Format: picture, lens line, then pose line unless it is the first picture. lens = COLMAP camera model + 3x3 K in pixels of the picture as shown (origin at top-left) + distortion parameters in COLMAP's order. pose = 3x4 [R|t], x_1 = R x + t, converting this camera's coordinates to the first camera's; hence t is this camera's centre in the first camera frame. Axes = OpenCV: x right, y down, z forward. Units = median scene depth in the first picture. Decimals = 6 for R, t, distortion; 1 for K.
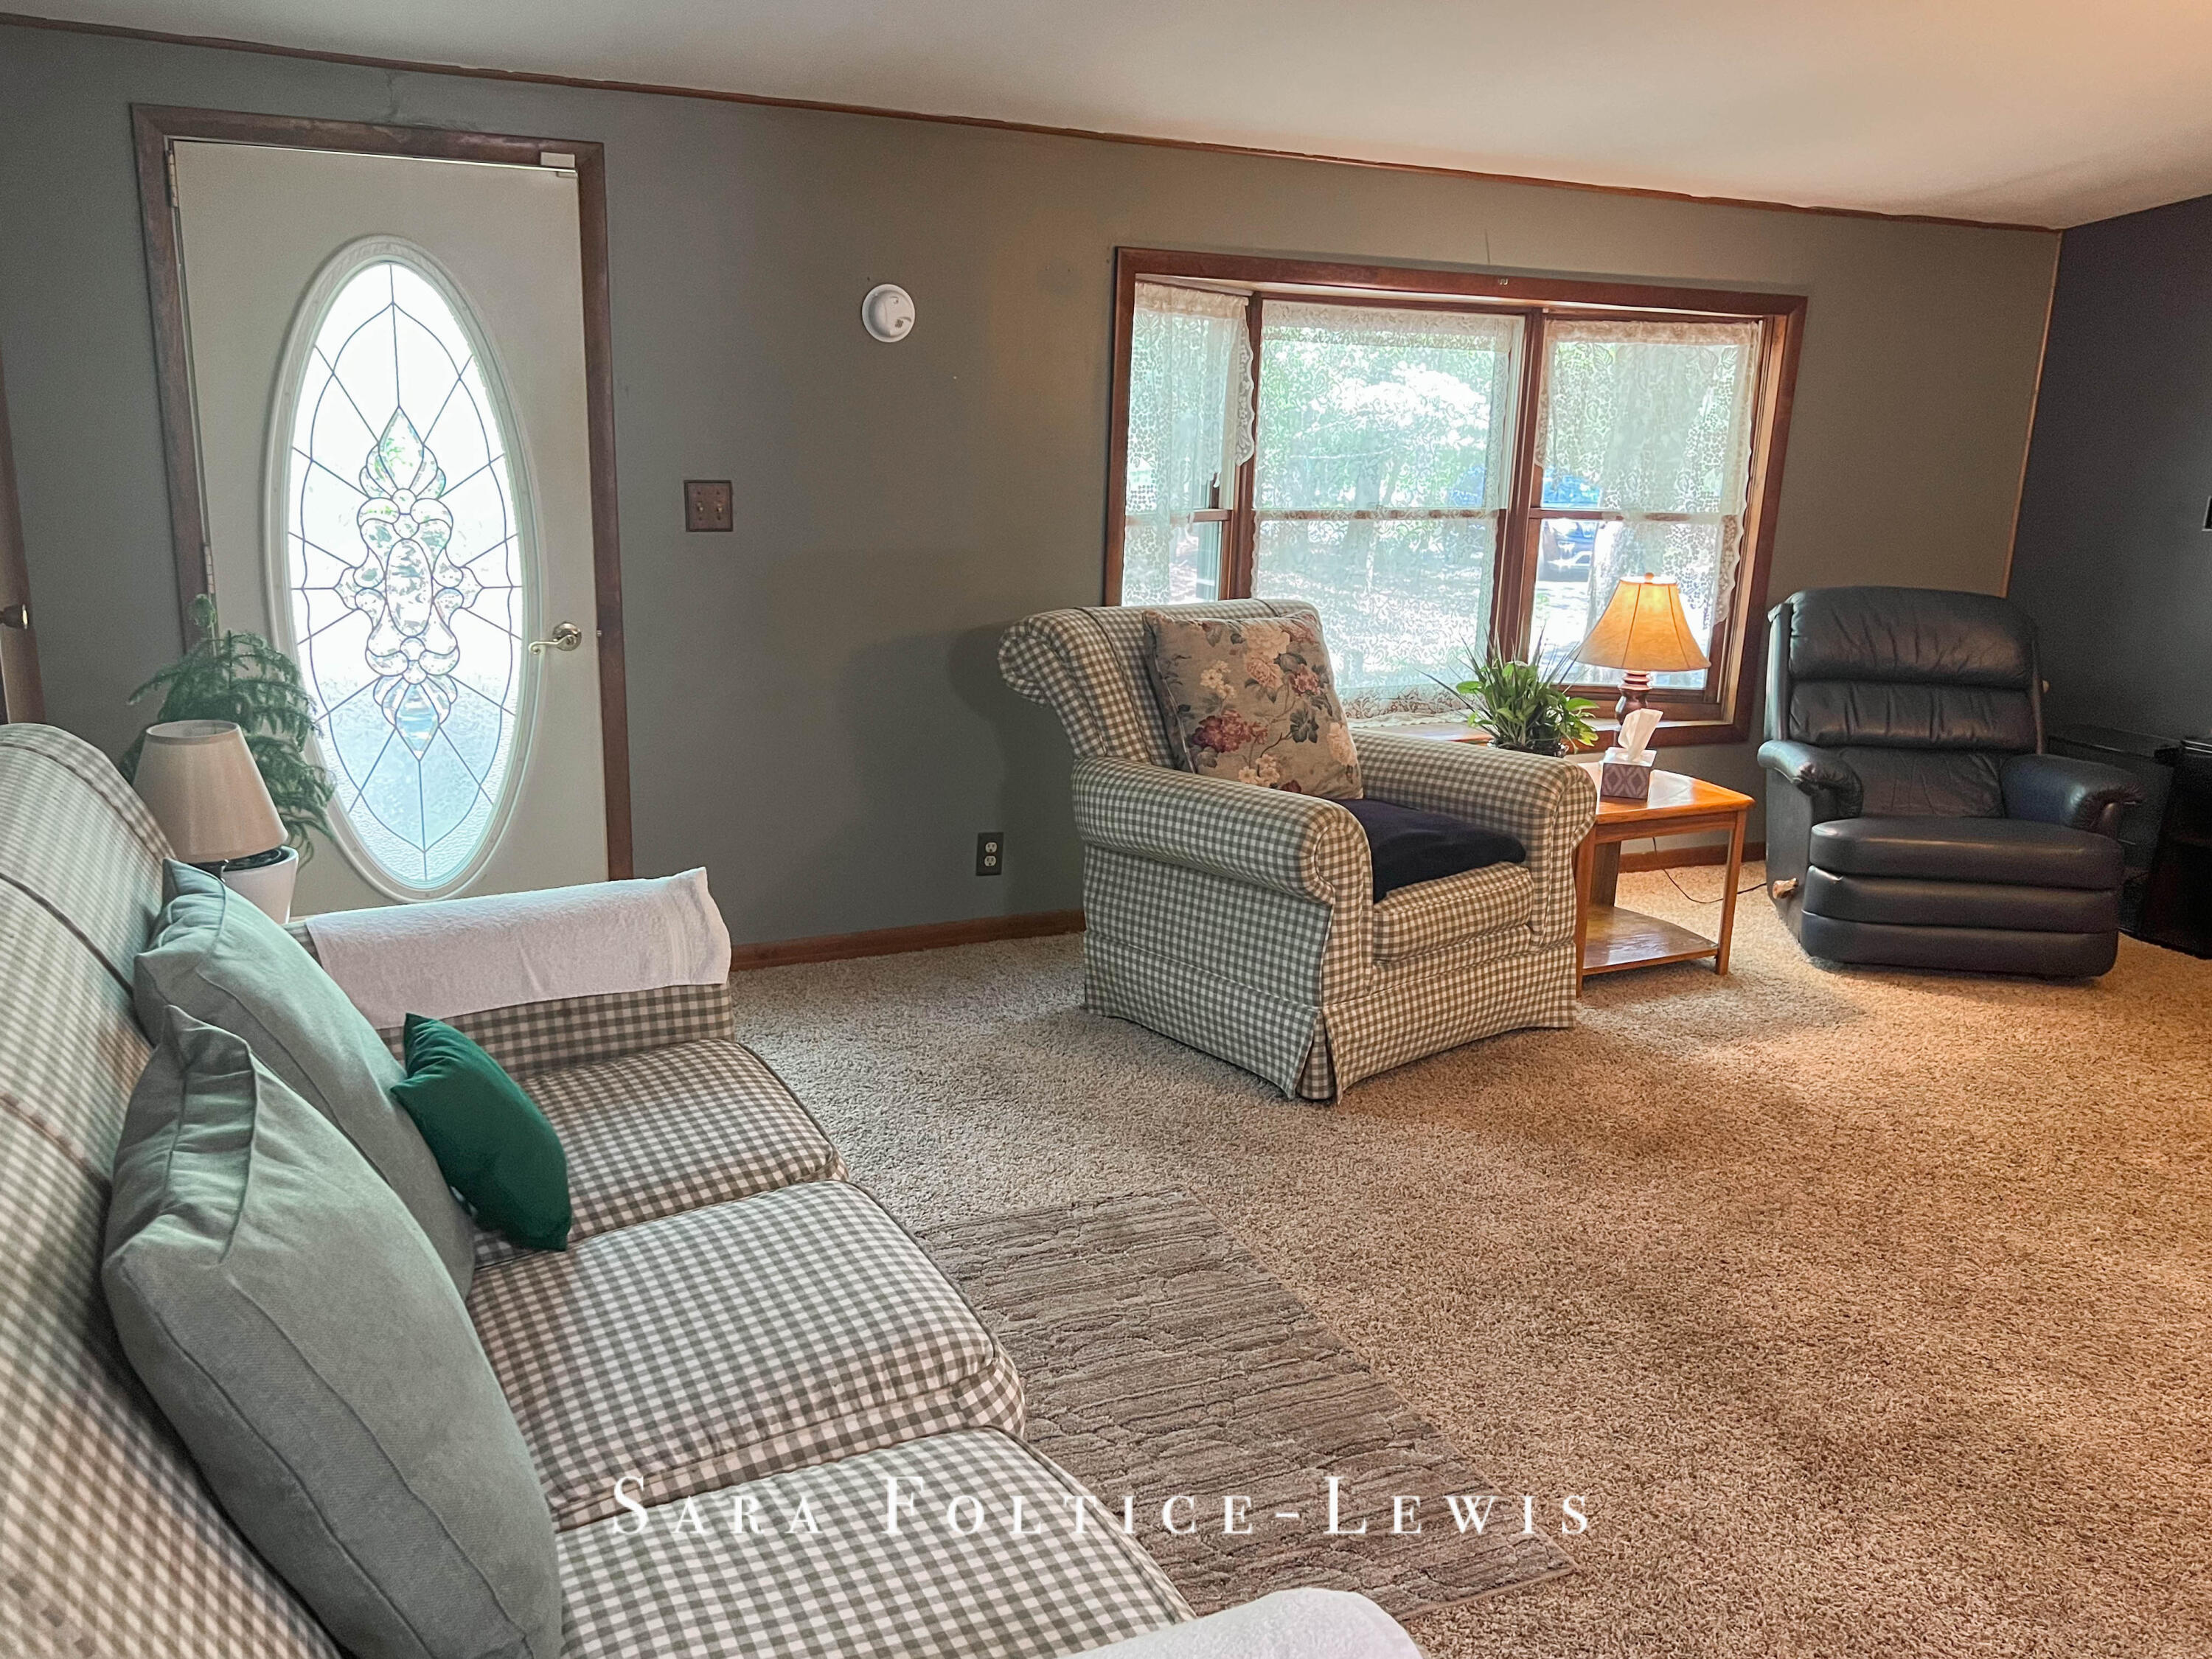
lens RADIAL K [[1707.8, 0, 1110.2], [0, 1707.8, 827.5], [0, 0, 1]] dist [0.013799, -0.001204]
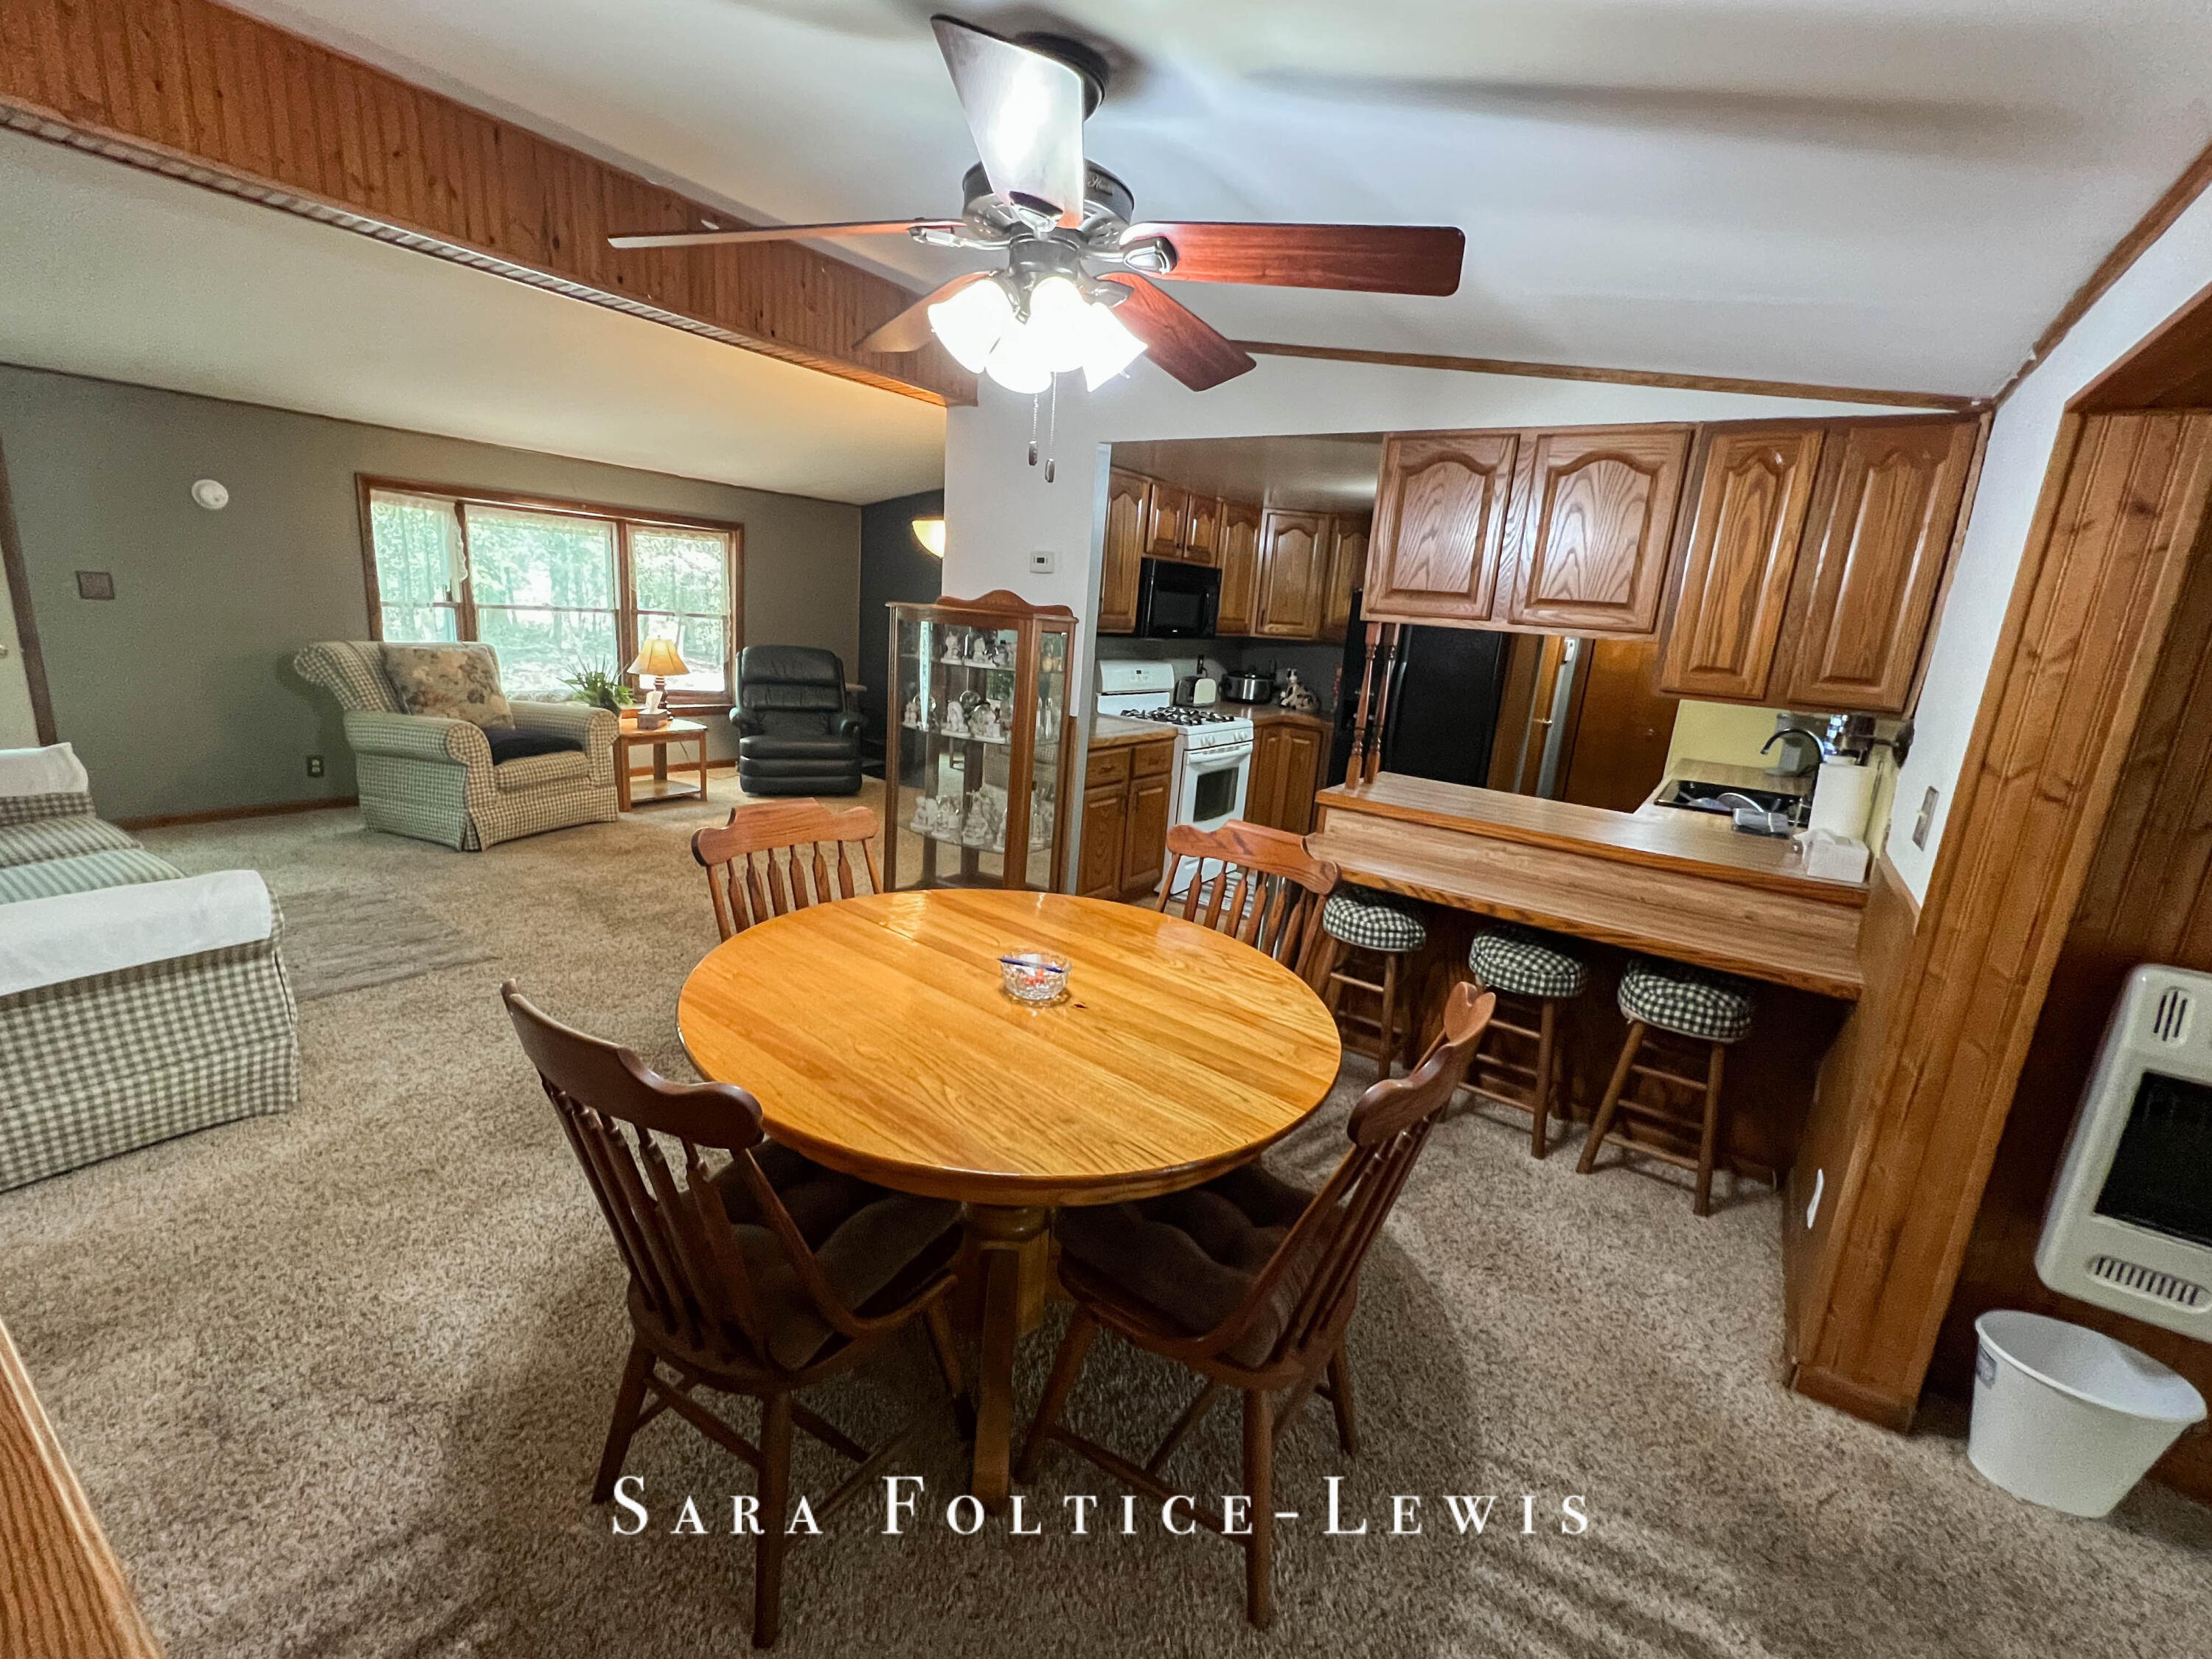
lens RADIAL K [[918.1, 0, 1105.2], [0, 918.1, 819.8], [0, 0, 1]] dist [-0.010856, -0.000374]
pose [[0.866259, -0.074018, 0.494081, 0.224293], [0.066772, 0.997244, 0.032328, 0.118029], [-0.495113, 0.004986, 0.868814, -0.447803]]
